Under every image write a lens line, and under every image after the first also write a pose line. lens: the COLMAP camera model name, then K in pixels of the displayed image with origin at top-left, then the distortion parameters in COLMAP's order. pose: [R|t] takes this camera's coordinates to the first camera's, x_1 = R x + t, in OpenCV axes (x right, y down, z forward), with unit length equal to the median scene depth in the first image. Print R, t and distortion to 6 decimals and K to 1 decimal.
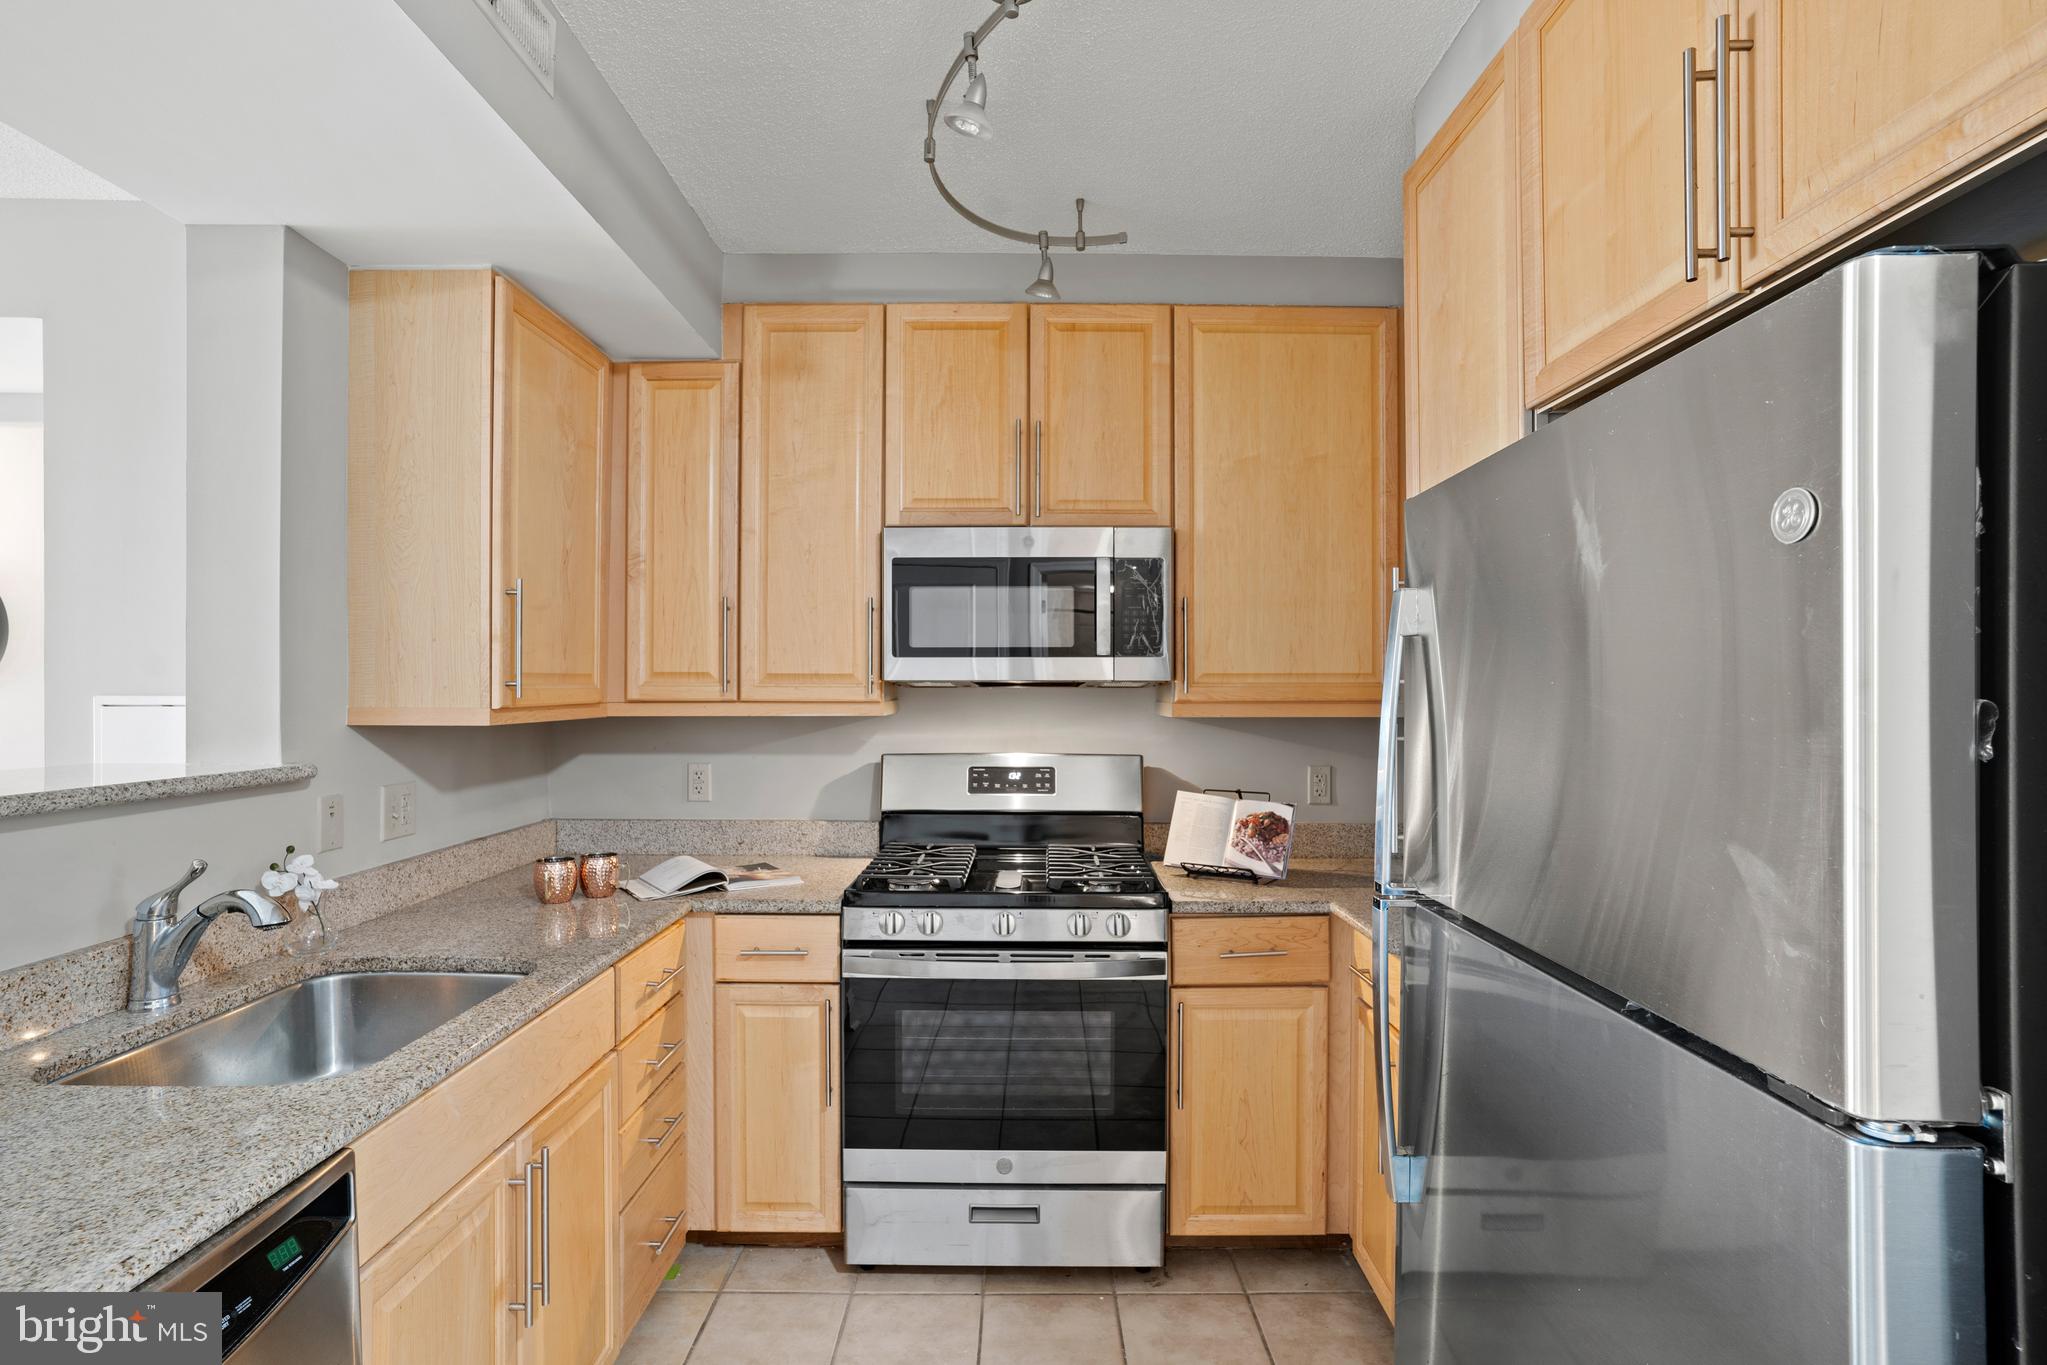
lens RADIAL K [[1002.5, 0, 1025.8], [0, 1002.5, 690.5], [0, 0, 1]] dist [-0.061183, 0.040826]
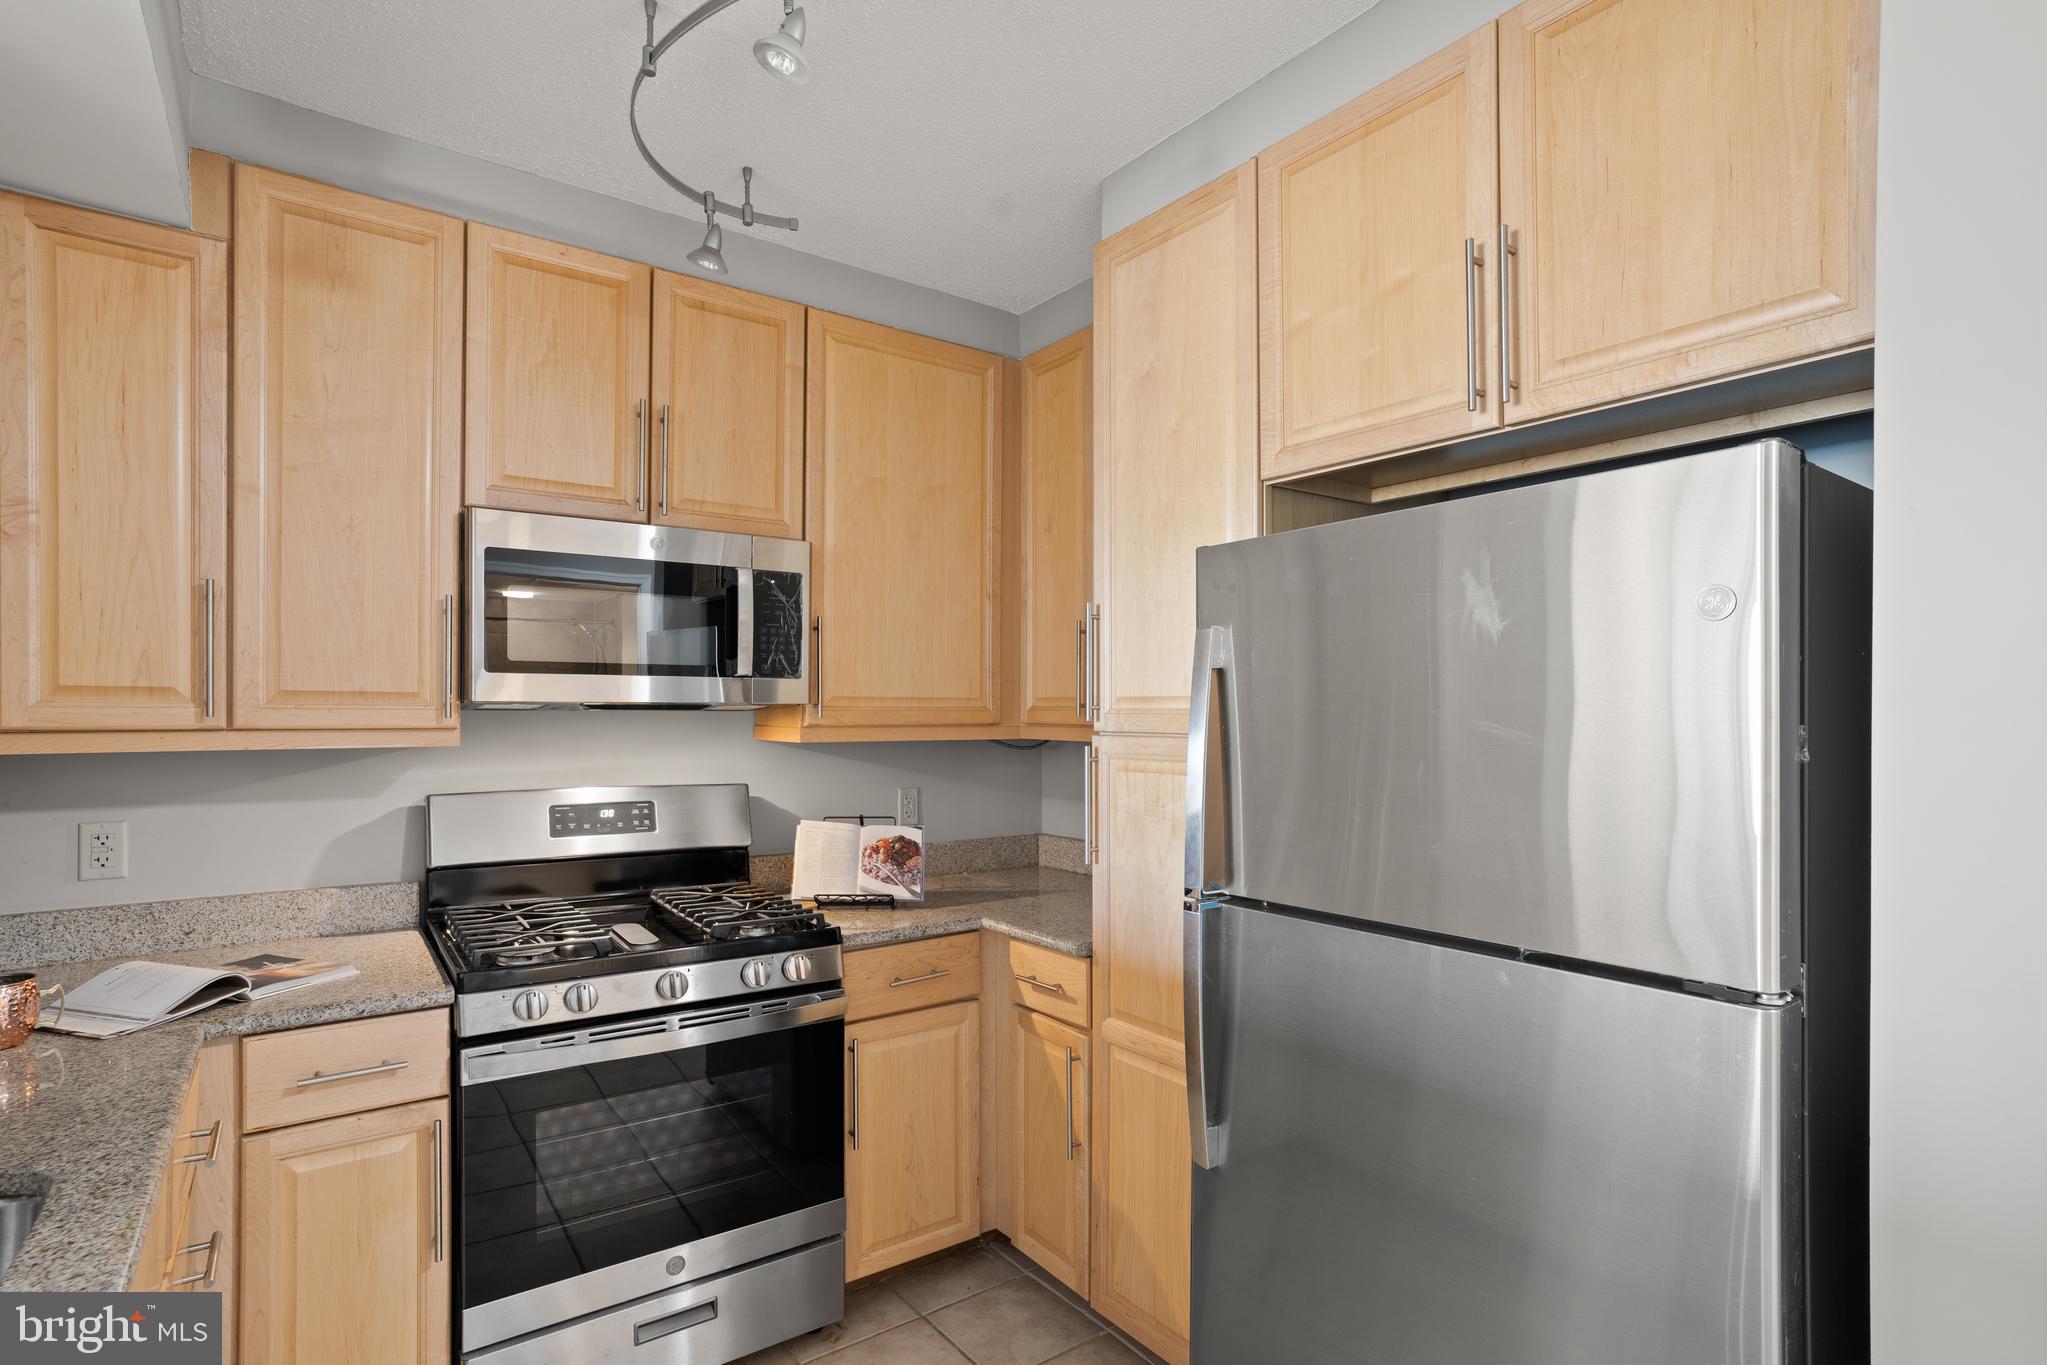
lens RADIAL K [[1011.7, 0, 1038.7], [0, 1011.7, 718.9], [0, 0, 1]] dist [-0.060735, 0.036084]
pose [[0.803406, -0.002472, 0.595427, -0.254845], [-0.001955, 0.999975, 0.006791, -0.002644], [-0.595428, -0.006620, 0.803381, 0.108190]]
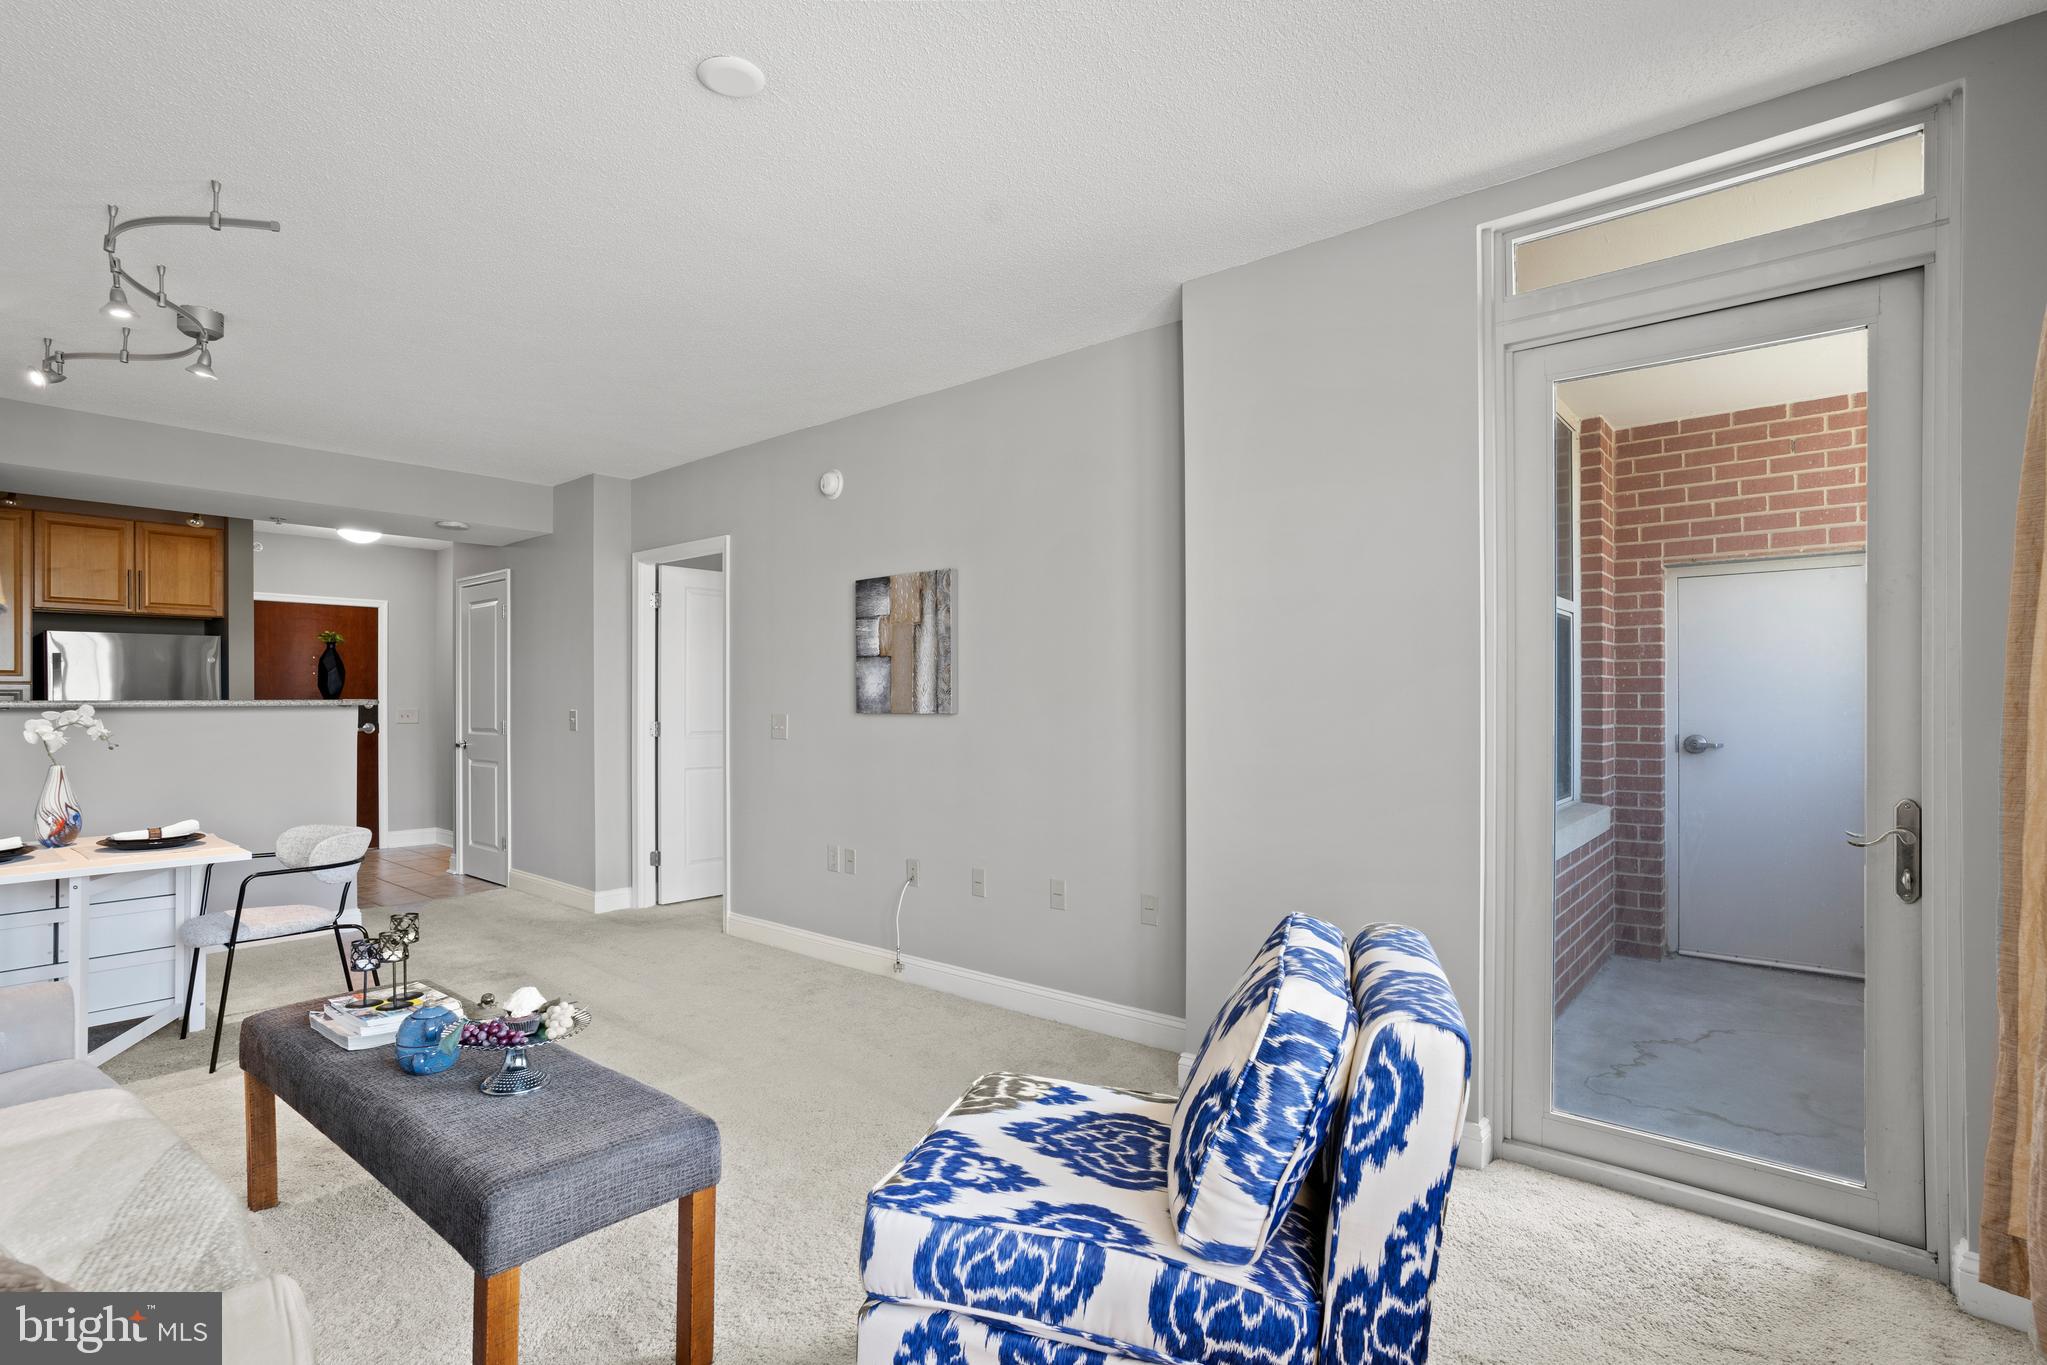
lens RADIAL K [[991.0, 0, 1028.5], [0, 991.0, 689.2], [0, 0, 1]] dist [-0.056232, 0.034524]
pose [[-0.767141, 0.006833, 0.641443, -2.984873], [0.001537, 0.999960, -0.008813, 0.052638], [-0.641477, -0.005775, -0.767120, 0.824607]]
